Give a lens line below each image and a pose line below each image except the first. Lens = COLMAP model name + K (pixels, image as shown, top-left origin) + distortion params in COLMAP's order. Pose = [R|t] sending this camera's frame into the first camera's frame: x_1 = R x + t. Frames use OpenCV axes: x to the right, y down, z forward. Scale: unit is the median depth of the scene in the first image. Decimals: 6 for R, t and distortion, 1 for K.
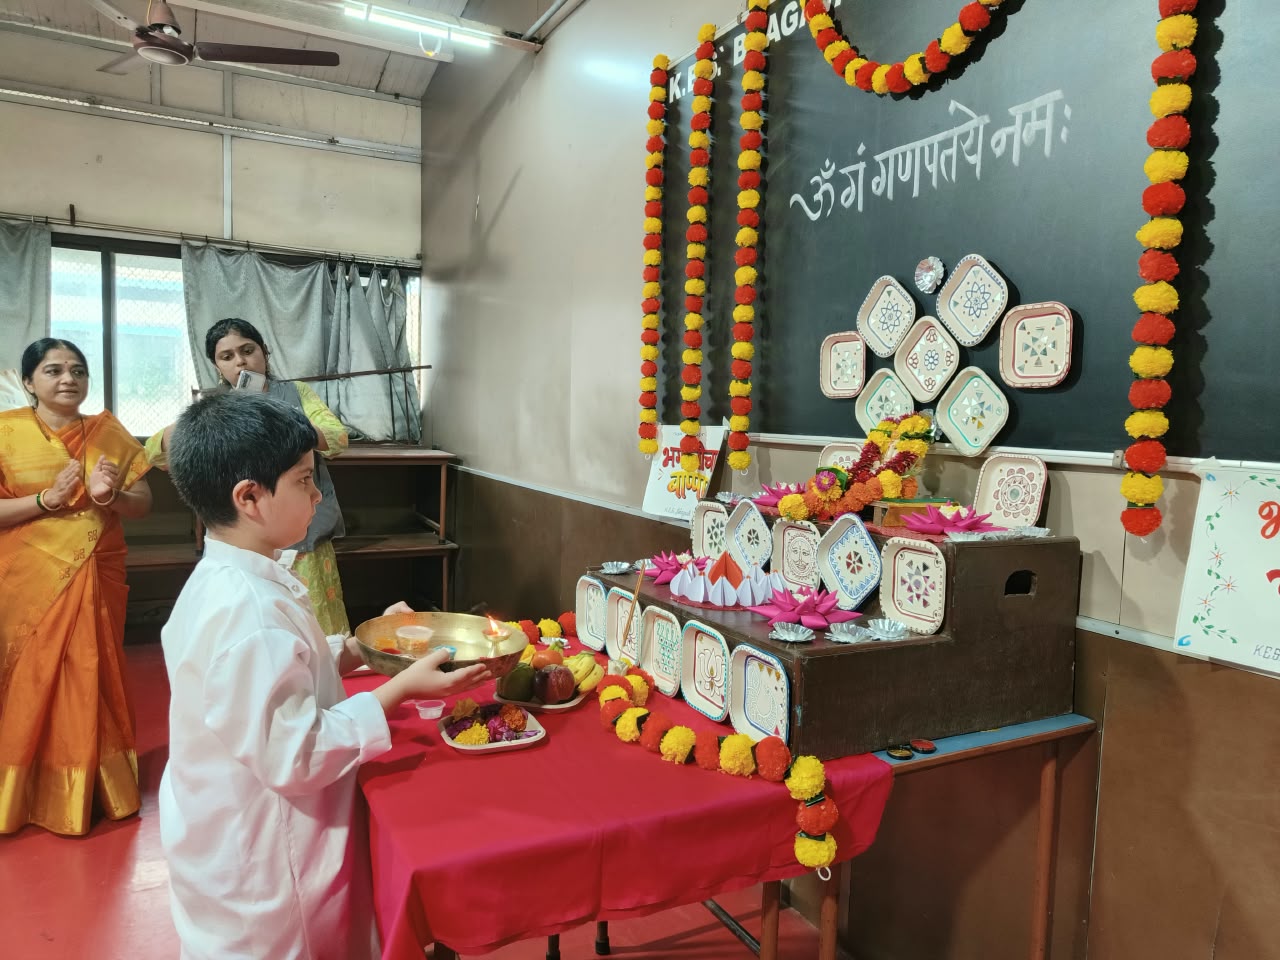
lens RADIAL K [[897.7, 0, 640.0], [0, 897.7, 480.0], [0, 0, 1]] dist [0.016233, 0.001841]
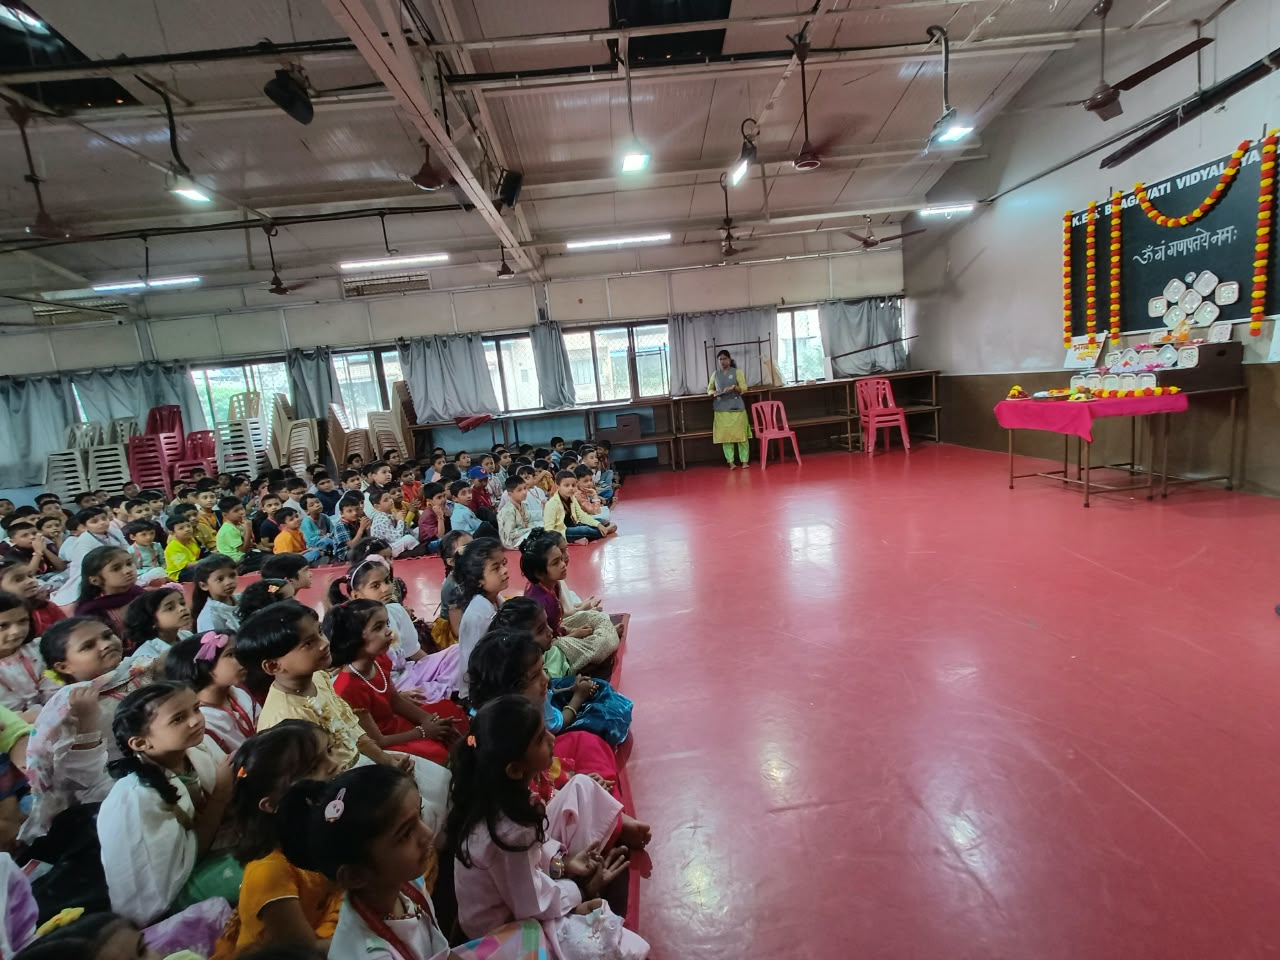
lens RADIAL K [[592.4, 0, 640.0], [0, 592.4, 480.0], [0, 0, 1]] dist [-0.000787, 0.000242]
pose [[0.905343, -0.054117, -0.421219, -0.608456], [0.092644, 0.993127, 0.071529, 0.172445], [0.414453, -0.103782, 0.904134, -1.809909]]
